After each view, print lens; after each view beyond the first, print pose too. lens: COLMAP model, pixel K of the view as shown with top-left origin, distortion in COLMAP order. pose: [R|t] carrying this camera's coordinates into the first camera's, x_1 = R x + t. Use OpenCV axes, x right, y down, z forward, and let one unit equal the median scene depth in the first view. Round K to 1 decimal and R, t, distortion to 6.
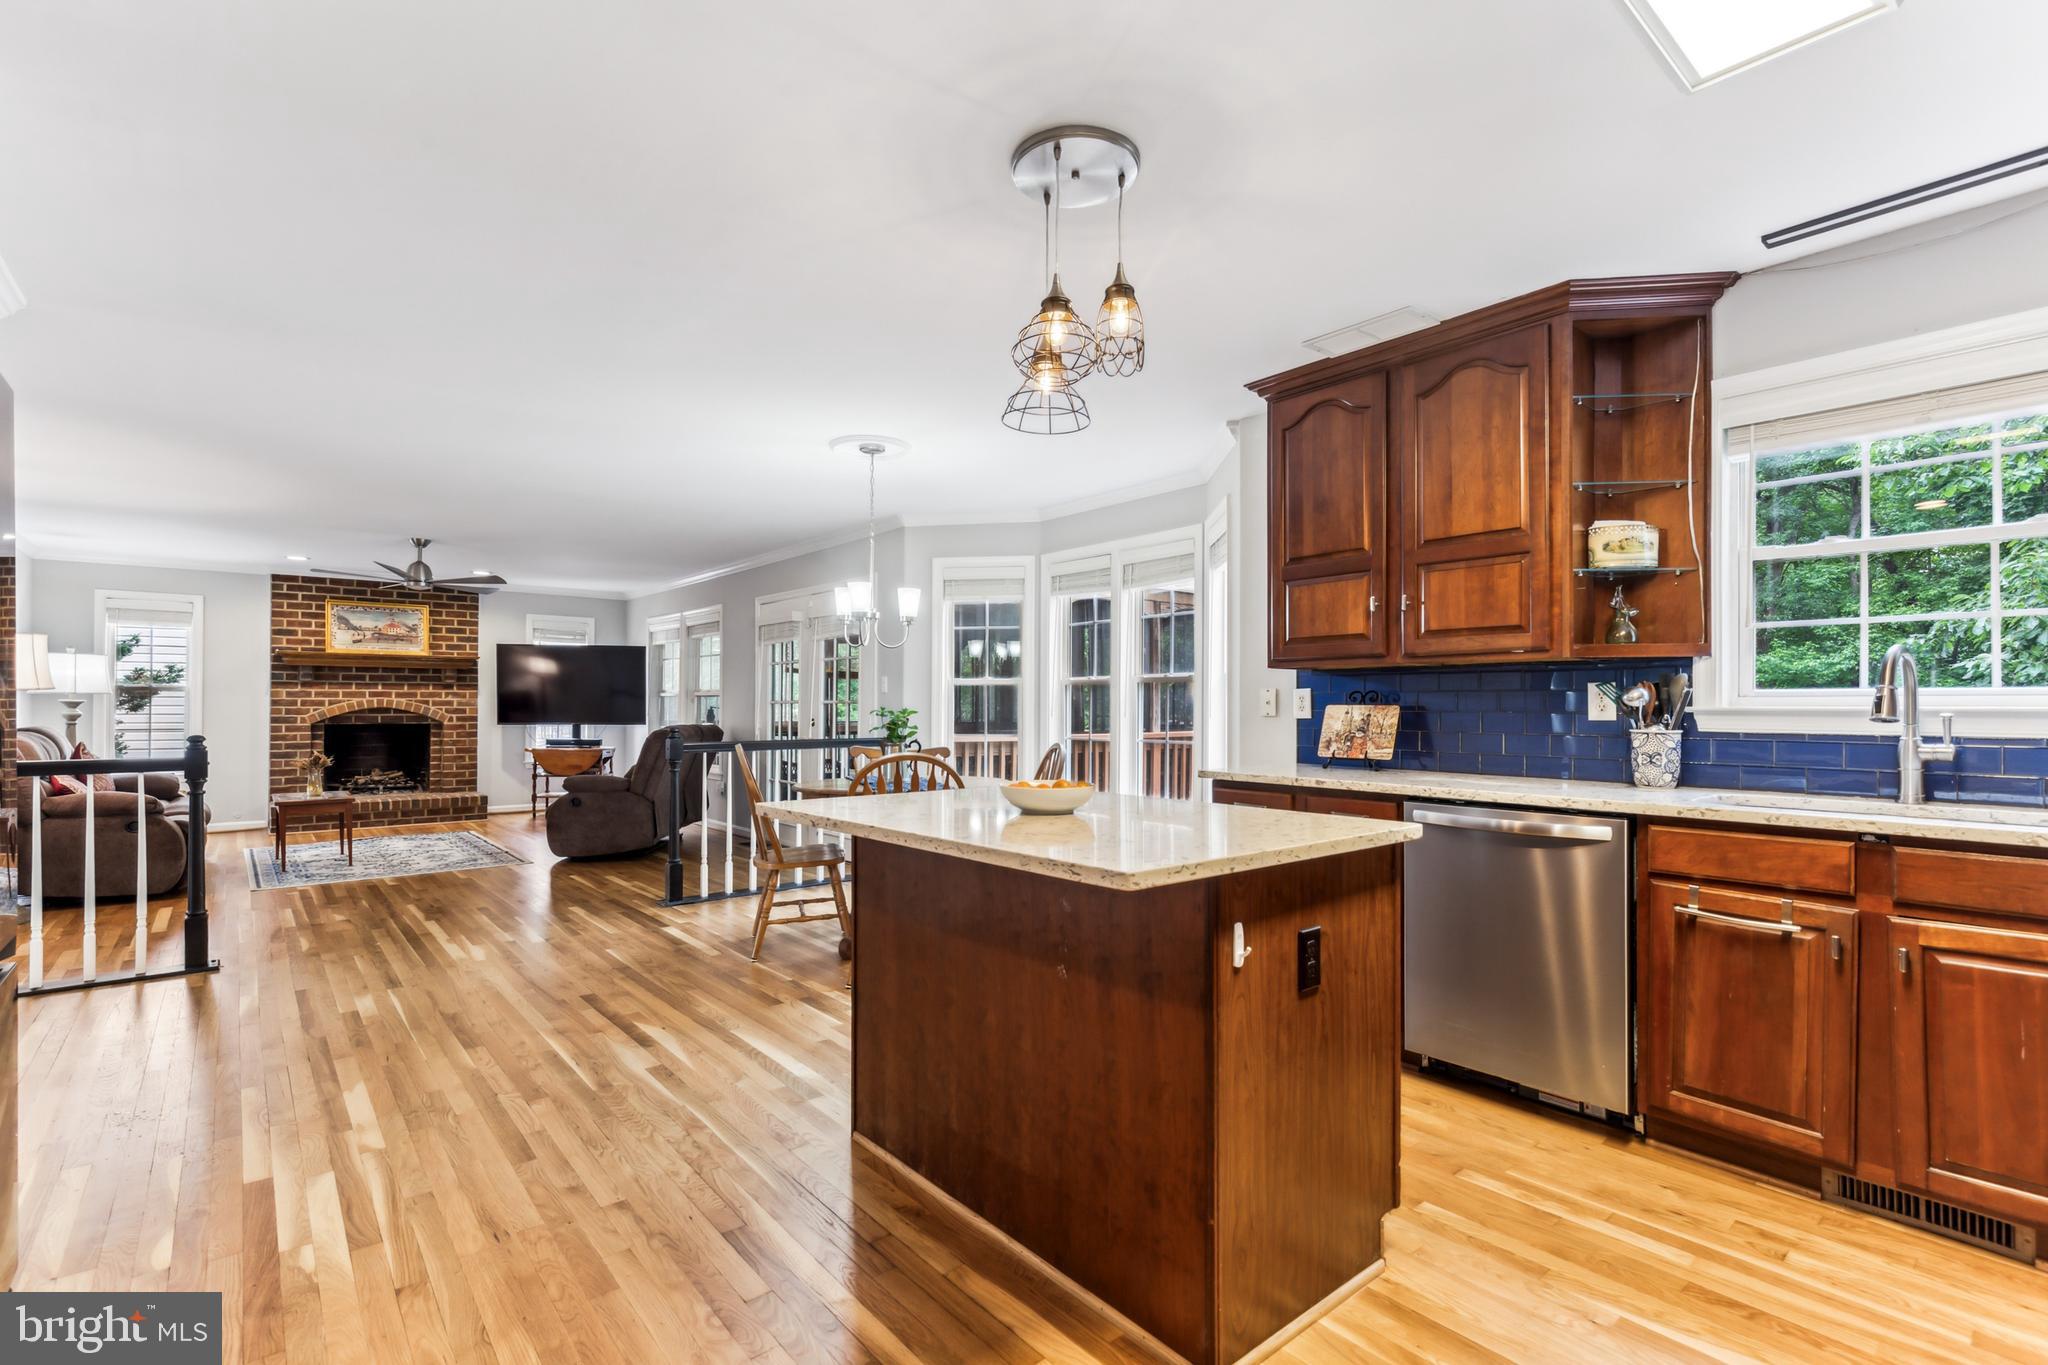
lens RADIAL K [[942.0, 0, 1023.6], [0, 942.0, 698.6], [0, 0, 1]] dist [0.001877, 0.000820]
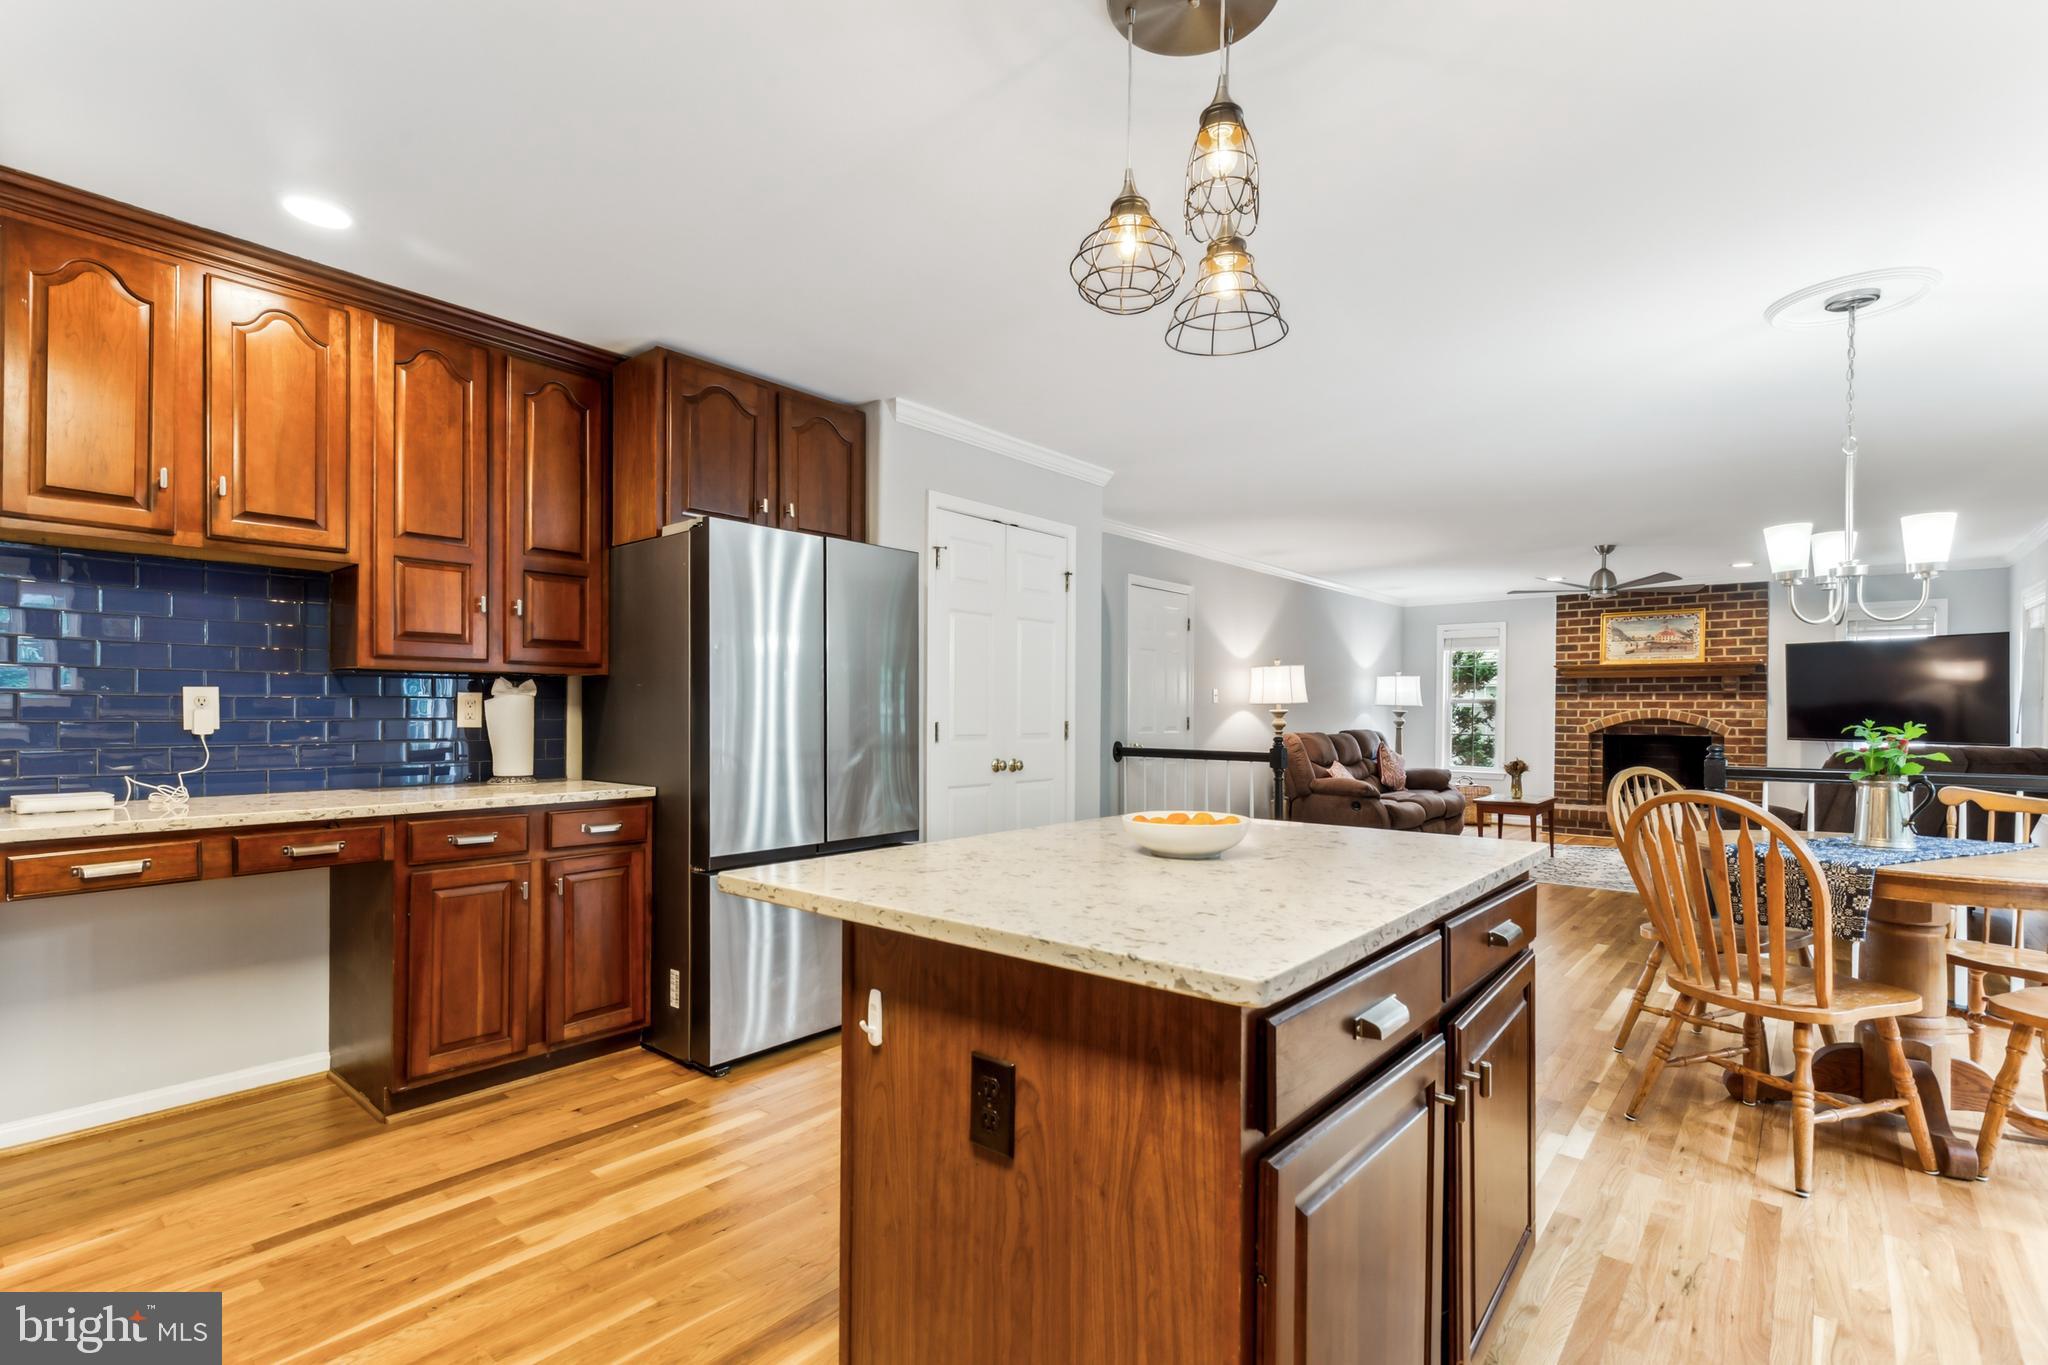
lens RADIAL K [[965.2, 0, 1023.8], [0, 965.2, 713.1], [0, 0, 1]] dist [0.021358, -0.000103]
pose [[0.179364, 0.001806, -0.983781, 0.196697], [0.001396, 0.999997, 0.002090, 0.001108], [0.983782, -0.001748, 0.179361, 0.184270]]
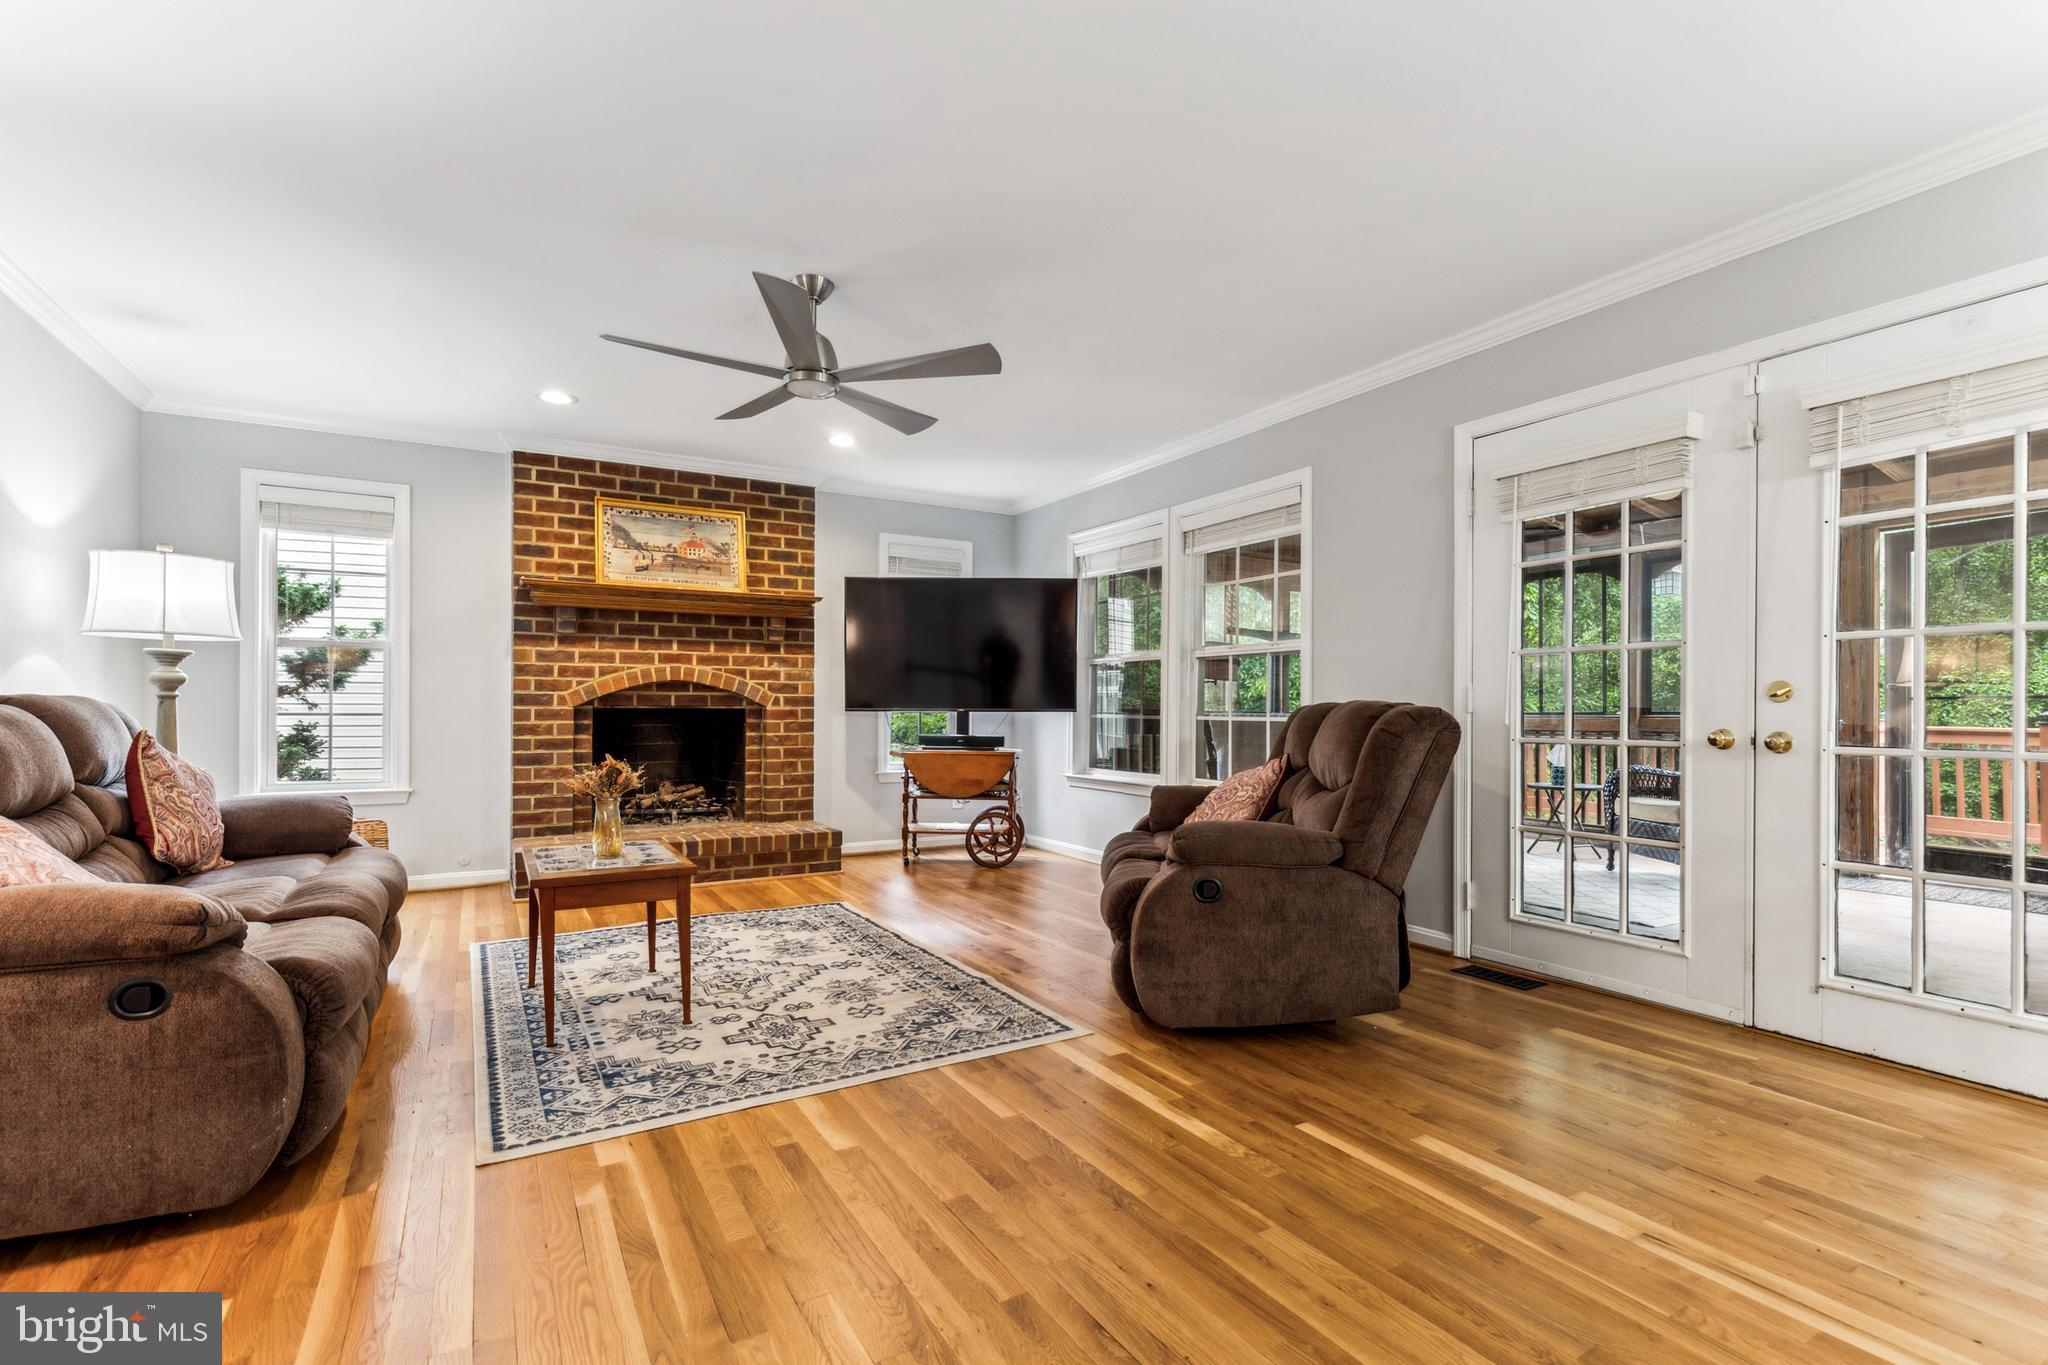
lens RADIAL K [[930.3, 0, 1016.2], [0, 930.3, 709.5], [0, 0, 1]] dist [0.001212, -0.000680]
pose [[0.985258, 0.000547, -0.171075, -0.379083], [0.000814, 0.999969, 0.007884, 0.024089], [0.171074, -0.007907, 0.985227, 0.468547]]
